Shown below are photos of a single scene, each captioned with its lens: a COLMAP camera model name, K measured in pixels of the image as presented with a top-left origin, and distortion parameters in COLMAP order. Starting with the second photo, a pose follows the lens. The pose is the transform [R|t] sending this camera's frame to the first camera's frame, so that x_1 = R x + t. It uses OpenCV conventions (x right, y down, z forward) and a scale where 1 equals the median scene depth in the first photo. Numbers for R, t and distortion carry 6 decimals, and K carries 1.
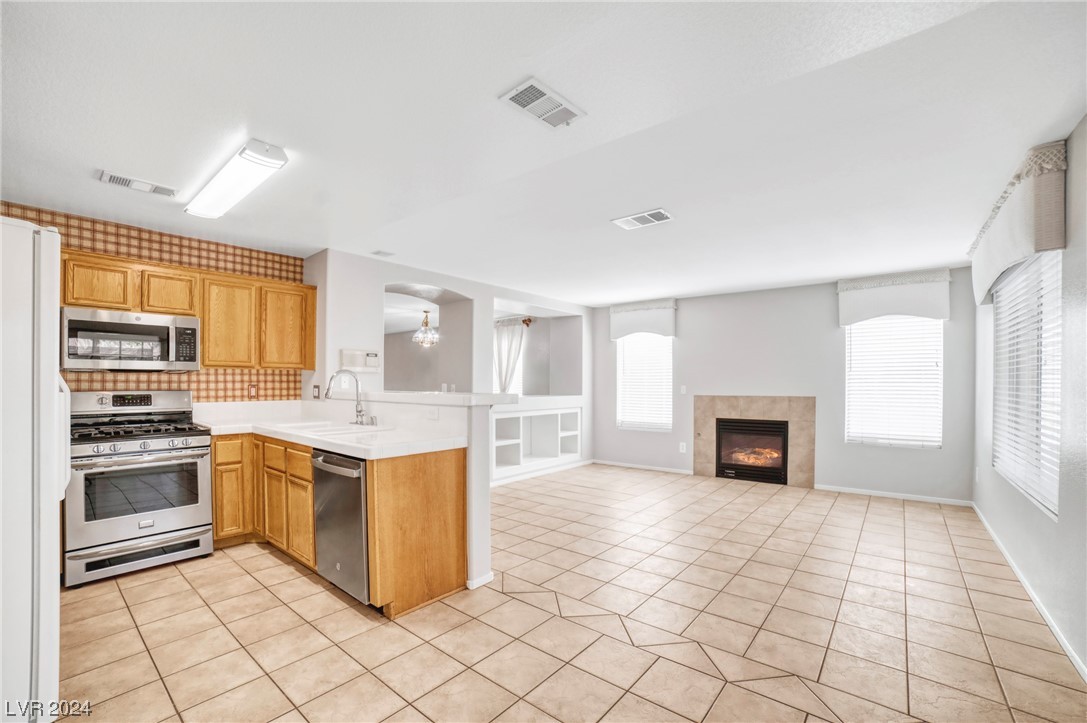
lens RADIAL K [[451.9, 0, 543.6], [0, 451.9, 374.8], [0, 0, 1]] dist [-0.106383, 0.035132]
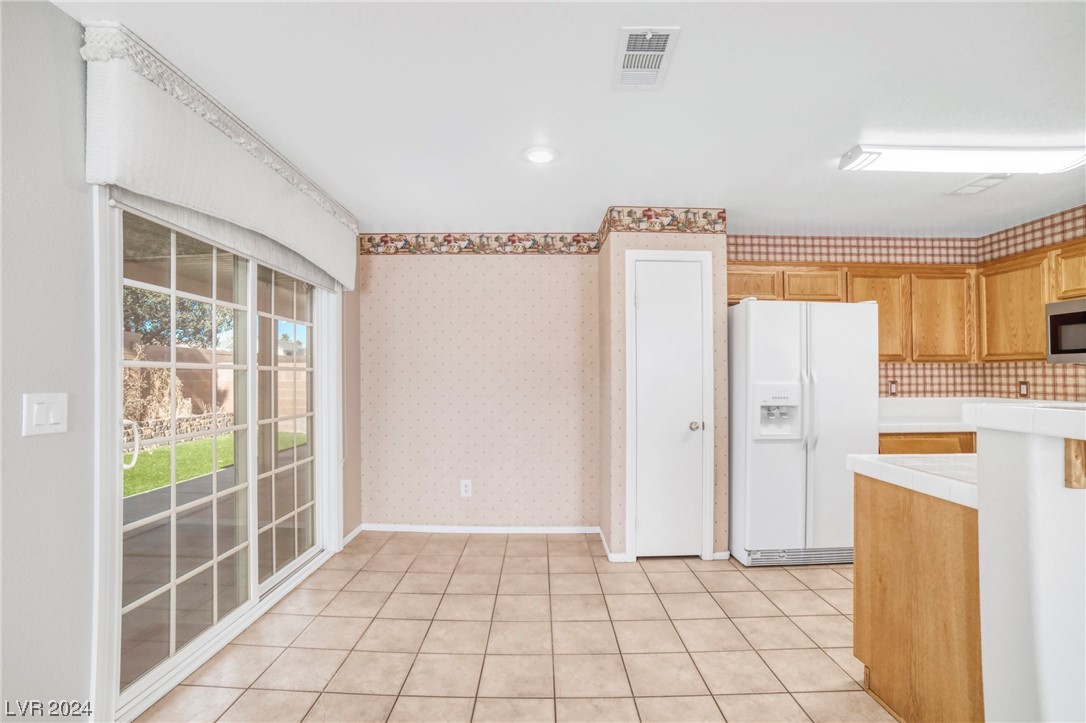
lens RADIAL K [[489.2, 0, 542.1], [0, 489.2, 367.7], [0, 0, 1]] dist [-0.081312, 0.036340]
pose [[-0.772432, -0.013196, -0.634961, 0.381196], [0.004801, 0.999634, -0.026615, 0.013283], [0.635080, -0.023607, -0.772086, 0.806369]]
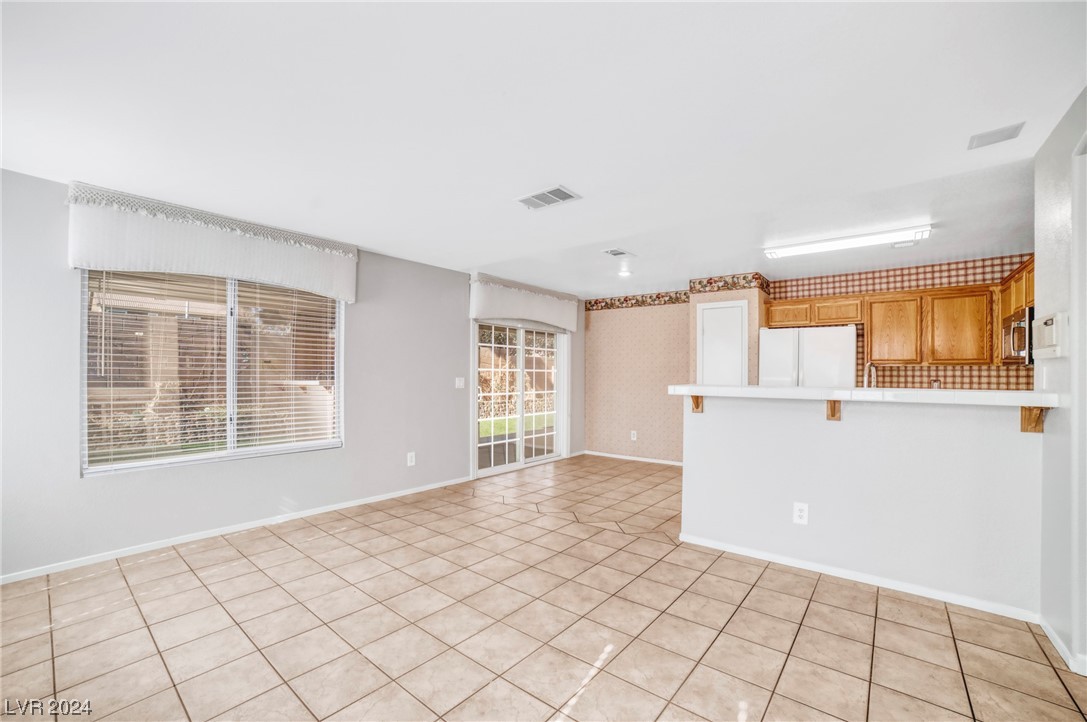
lens RADIAL K [[468.6, 0, 550.5], [0, 468.6, 384.7], [0, 0, 1]] dist [-0.105961, 0.039292]
pose [[-0.999777, -0.004358, -0.020680, 0.203717], [-0.004574, 0.999935, 0.010416, 0.024135], [0.020634, 0.010508, -0.999732, 1.725794]]
